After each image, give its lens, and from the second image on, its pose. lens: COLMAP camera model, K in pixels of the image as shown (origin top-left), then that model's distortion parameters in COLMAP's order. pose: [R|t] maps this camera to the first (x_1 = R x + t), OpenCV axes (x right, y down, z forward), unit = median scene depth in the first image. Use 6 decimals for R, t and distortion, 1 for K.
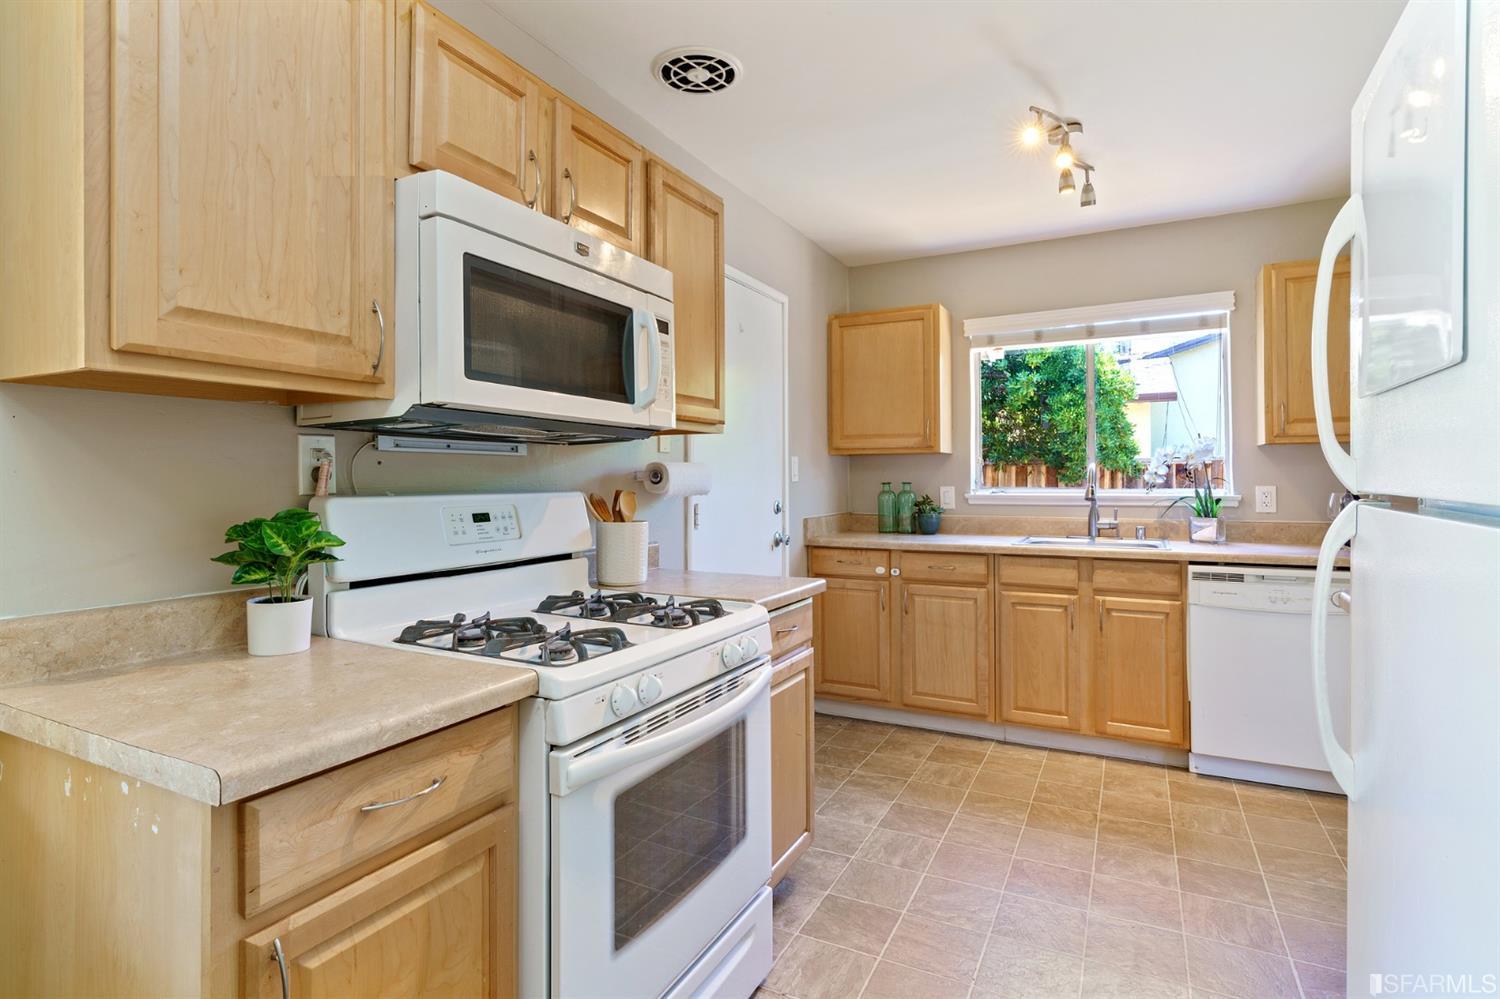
lens RADIAL K [[735.7, 0, 763.9], [0, 735.7, 477.3], [0, 0, 1]] dist [0.002898, 0.000681]
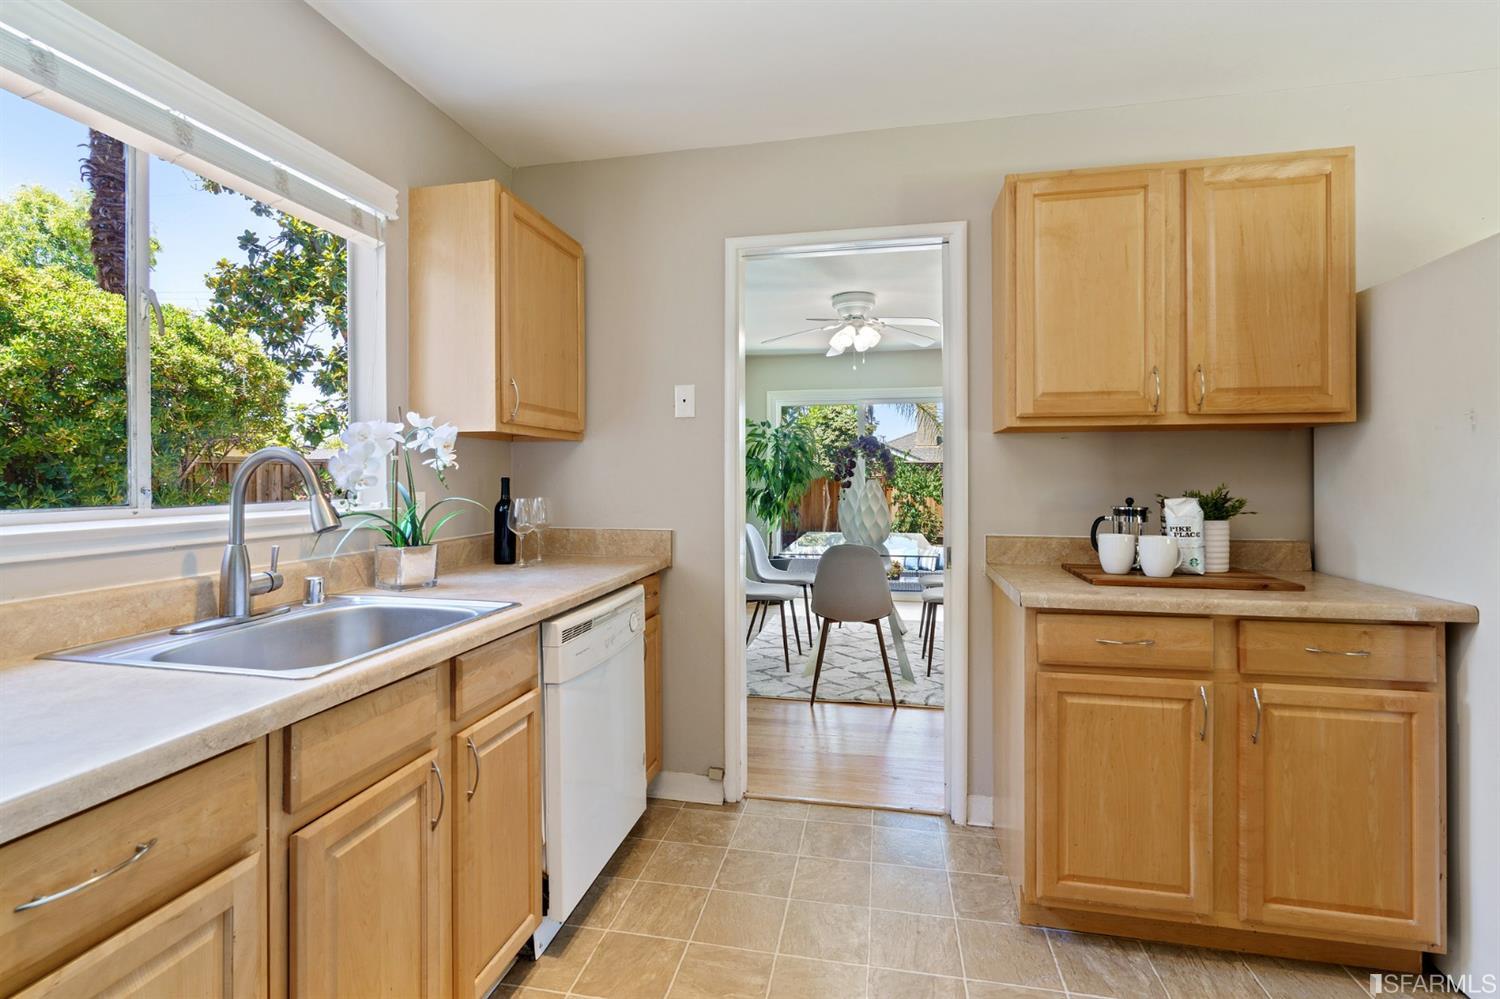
lens RADIAL K [[683.1, 0, 733.1], [0, 683.1, 478.7], [0, 0, 1]] dist [-0.007729, 0.001967]
pose [[-0.248460, 0.004532, 0.968632, -0.007893], [0.001550, 0.999990, -0.004281, 0.003249], [-0.968641, 0.000438, -0.248465, 0.885002]]
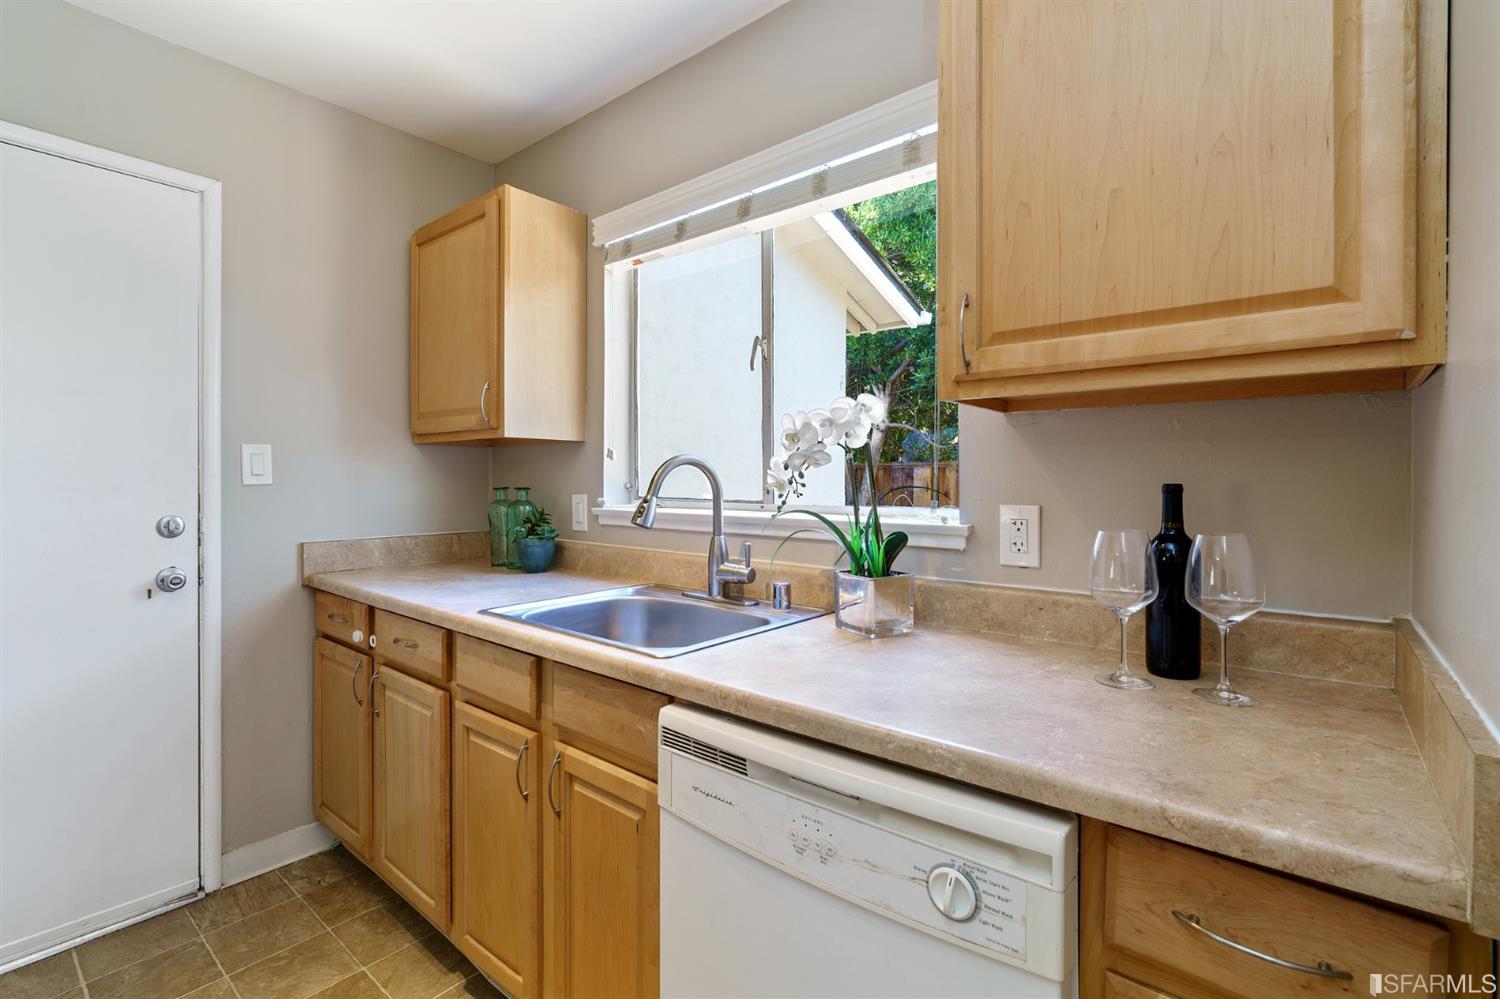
lens RADIAL K [[683.1, 0, 734.1], [0, 683.1, 484.6], [0, 0, 1]] dist [-0.007729, 0.001967]
pose [[0.973688, 0.009412, -0.227689, 0.613897], [-0.007587, 0.999932, 0.008888, -0.002529], [0.227757, -0.006926, 0.973693, 0.575195]]
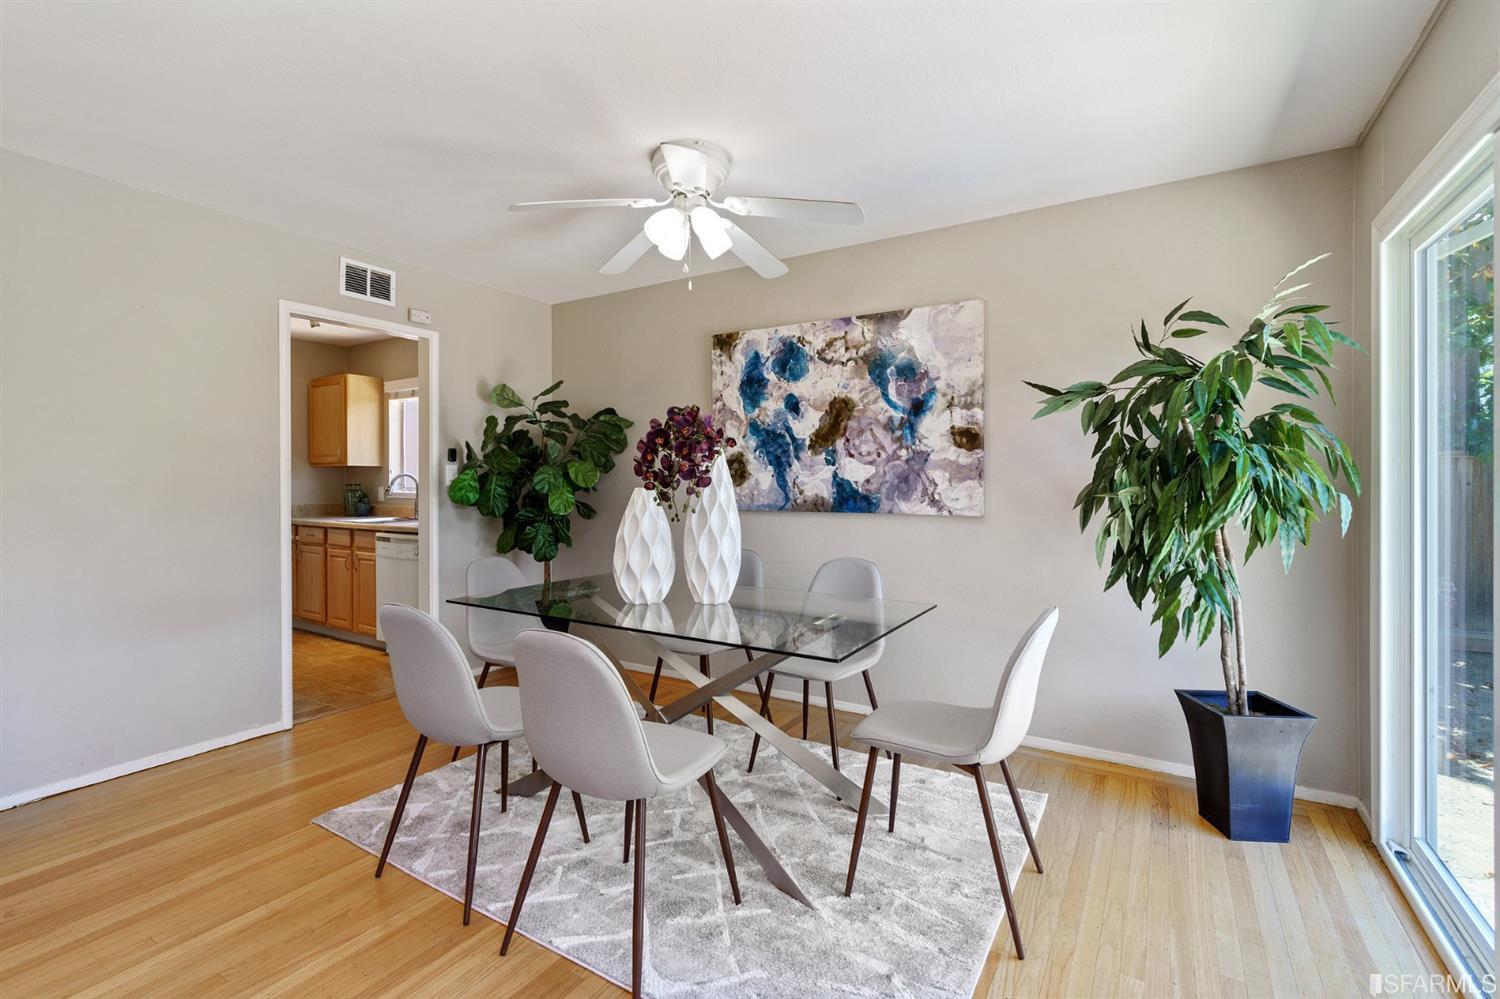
lens RADIAL K [[683.1, 0, 750.3], [0, 683.1, 490.5], [0, 0, 1]] dist [-0.007729, 0.001967]
pose [[0.997180, 0.009000, -0.074502, 1.398291], [-0.007637, 0.999798, 0.018565, -0.016157], [0.074654, -0.017944, 0.997048, -0.487998]]
